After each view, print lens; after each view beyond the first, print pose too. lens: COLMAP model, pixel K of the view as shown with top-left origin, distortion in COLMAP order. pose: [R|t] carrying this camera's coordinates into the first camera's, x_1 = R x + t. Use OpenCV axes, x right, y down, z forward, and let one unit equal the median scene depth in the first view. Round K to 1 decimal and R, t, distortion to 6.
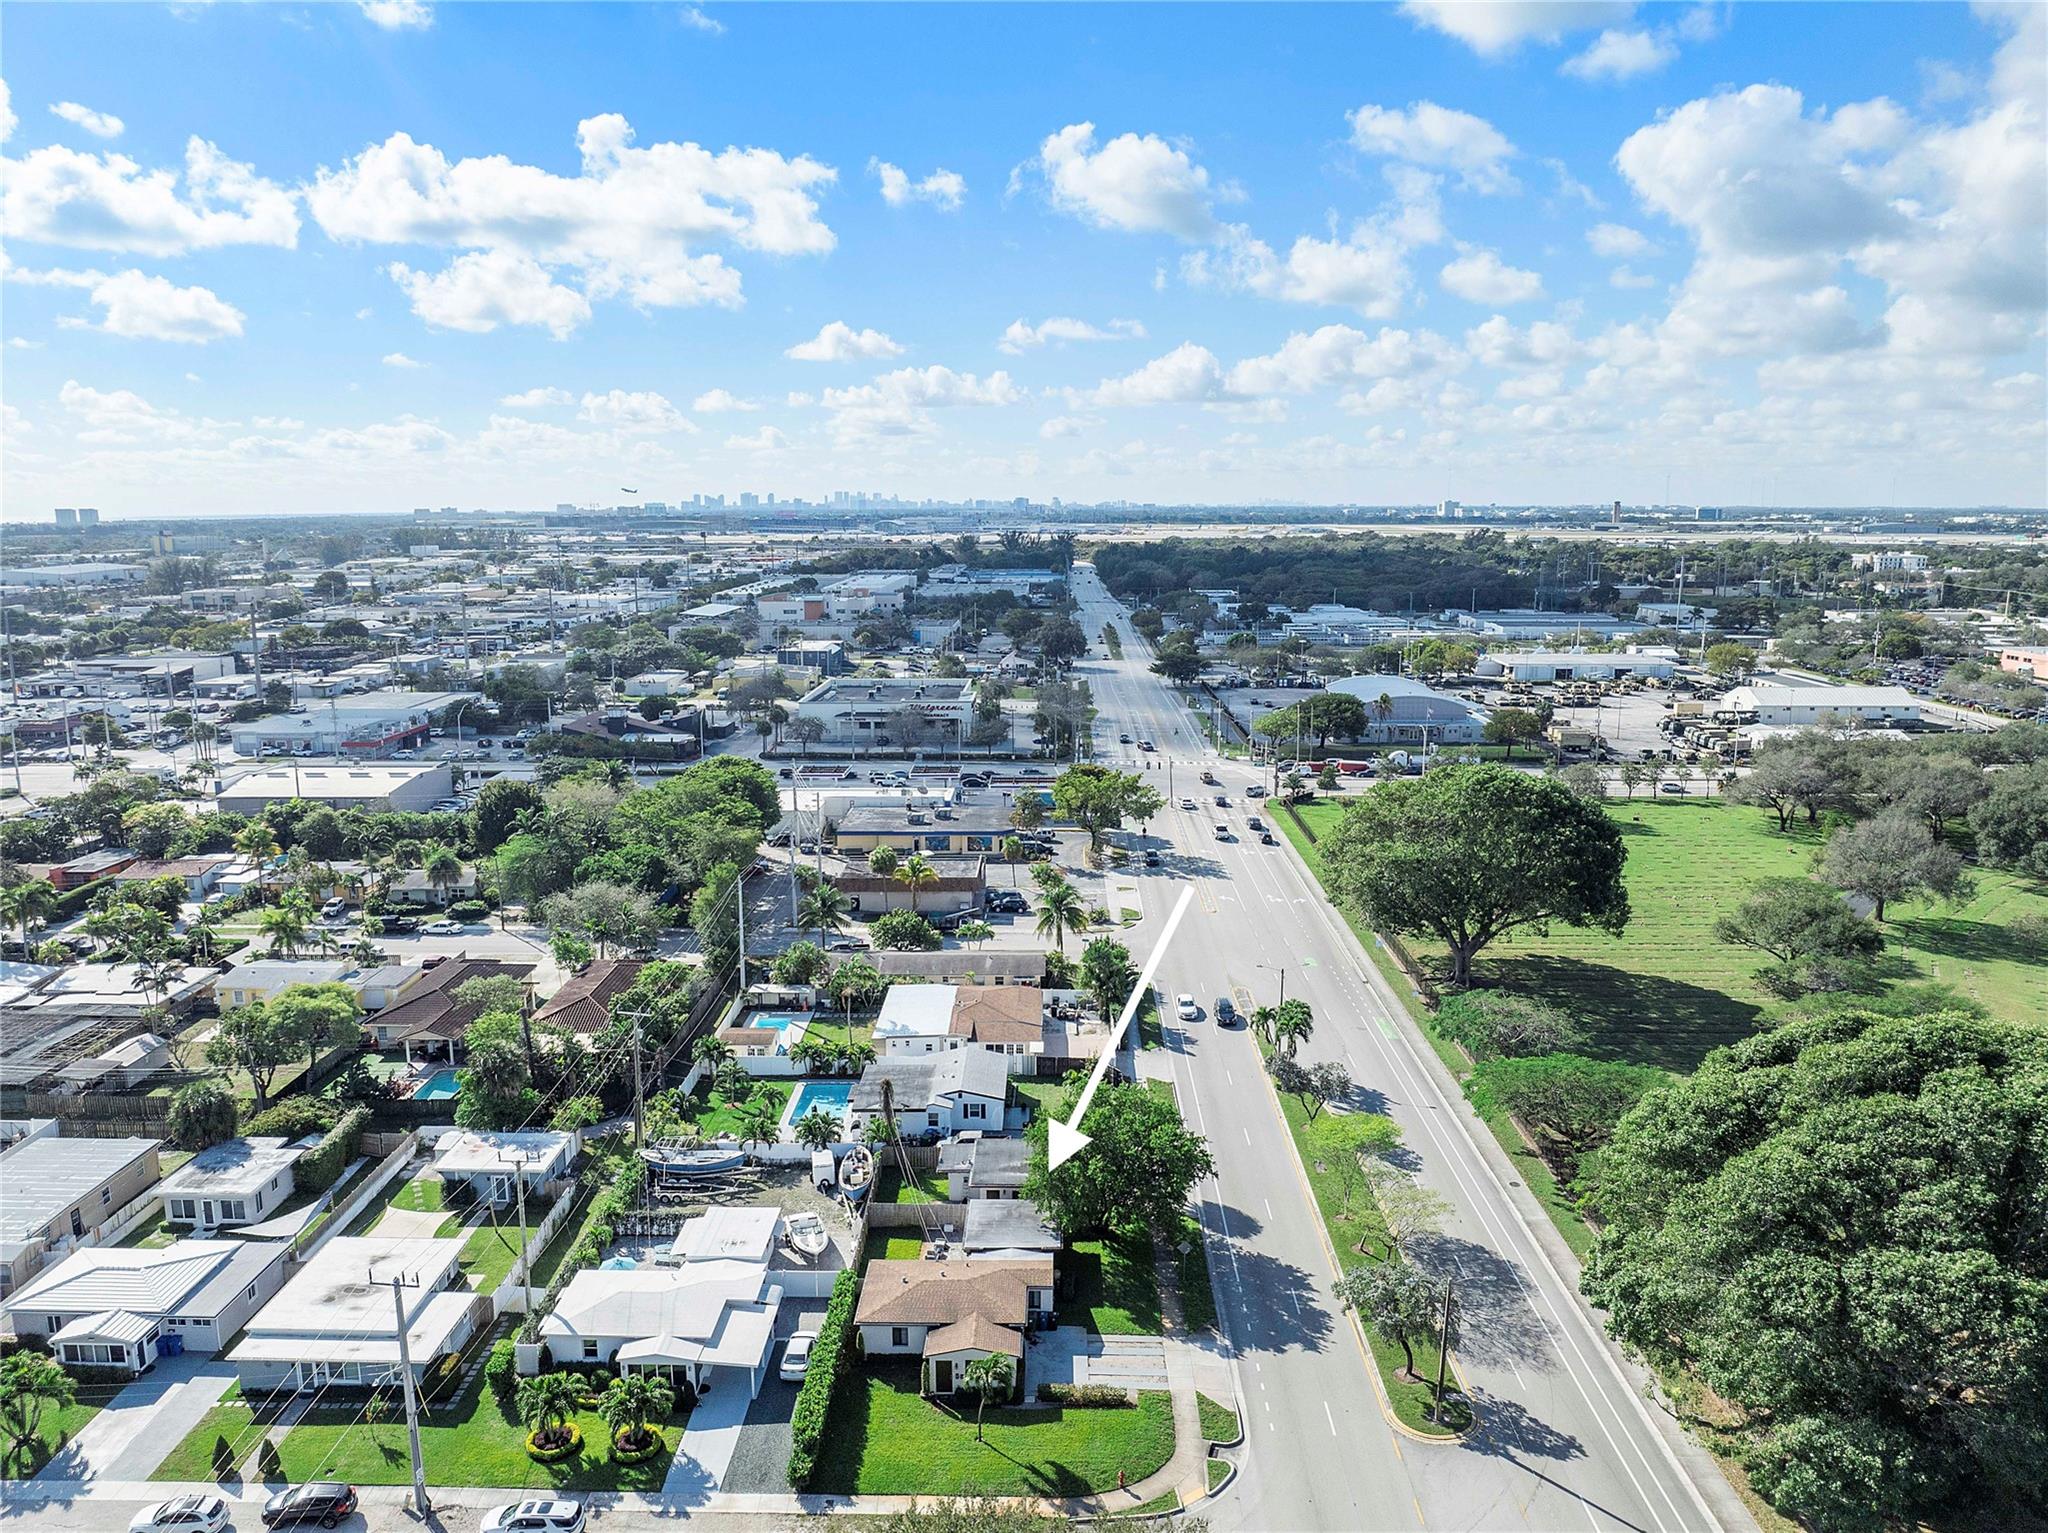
lens RADIAL K [[1464.7, 0, 1041.3], [0, 1464.7, 766.4], [0, 0, 1]] dist [-0.025606, -0.002253]
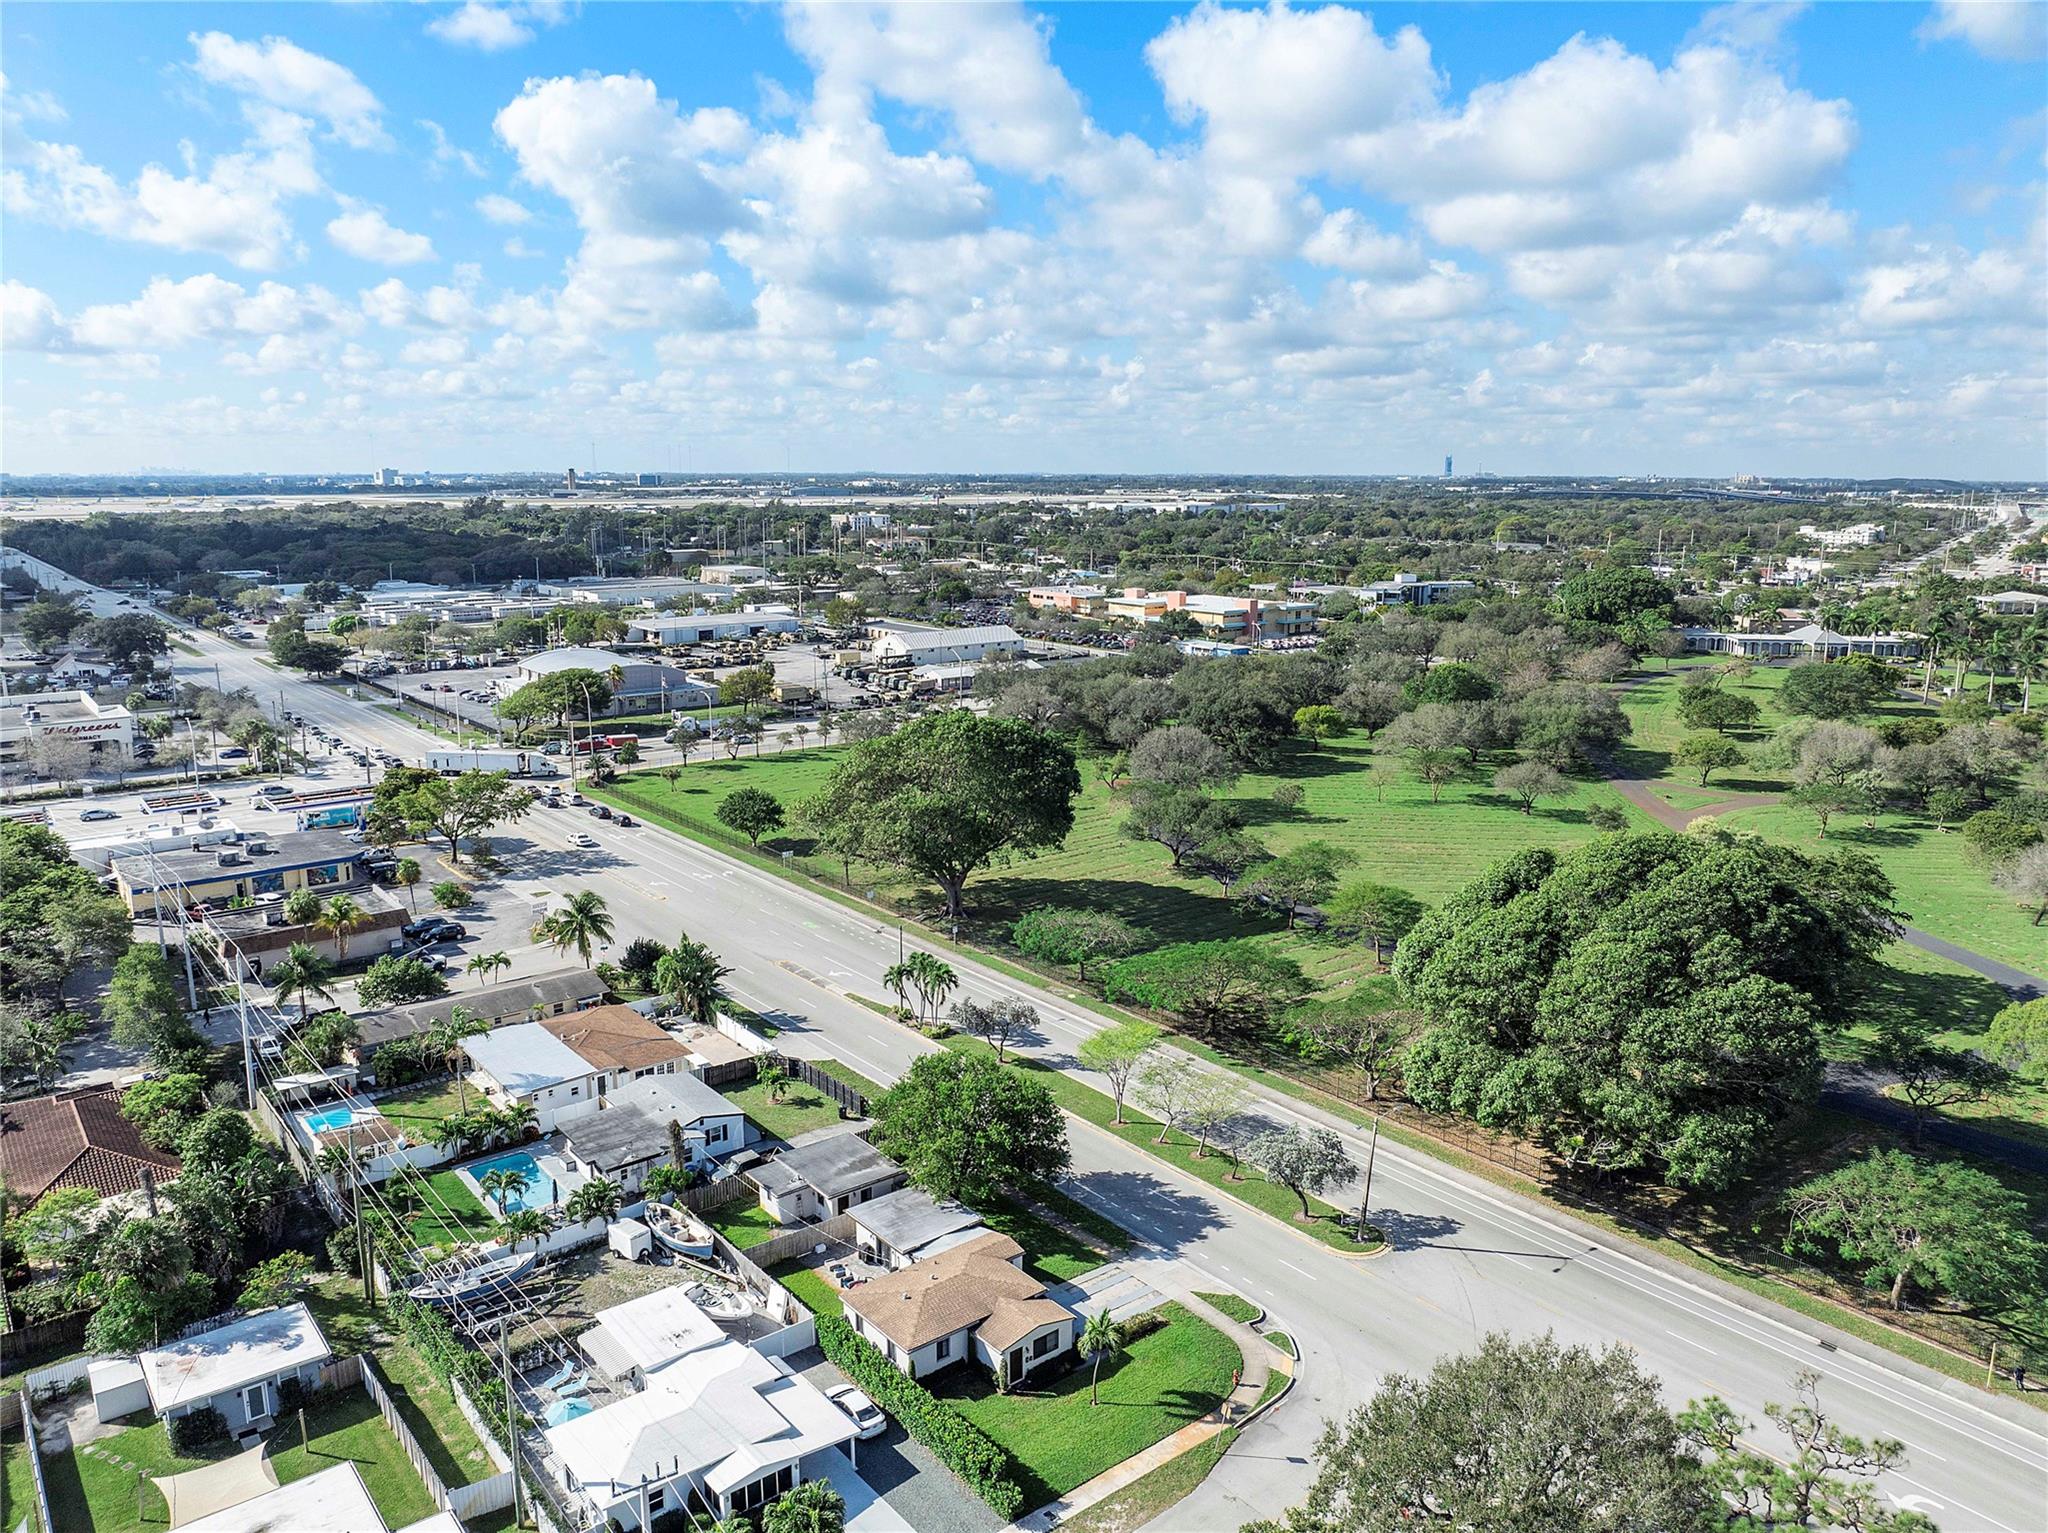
lens RADIAL K [[1464.7, 0, 1041.3], [0, 1464.7, 766.4], [0, 0, 1]] dist [-0.025606, -0.002253]
pose [[0.768047, -0.123997, 0.628274, -0.256470], [0.110406, 0.992024, 0.060818, -0.015678], [-0.630804, 0.022654, 0.775611, 0.091585]]
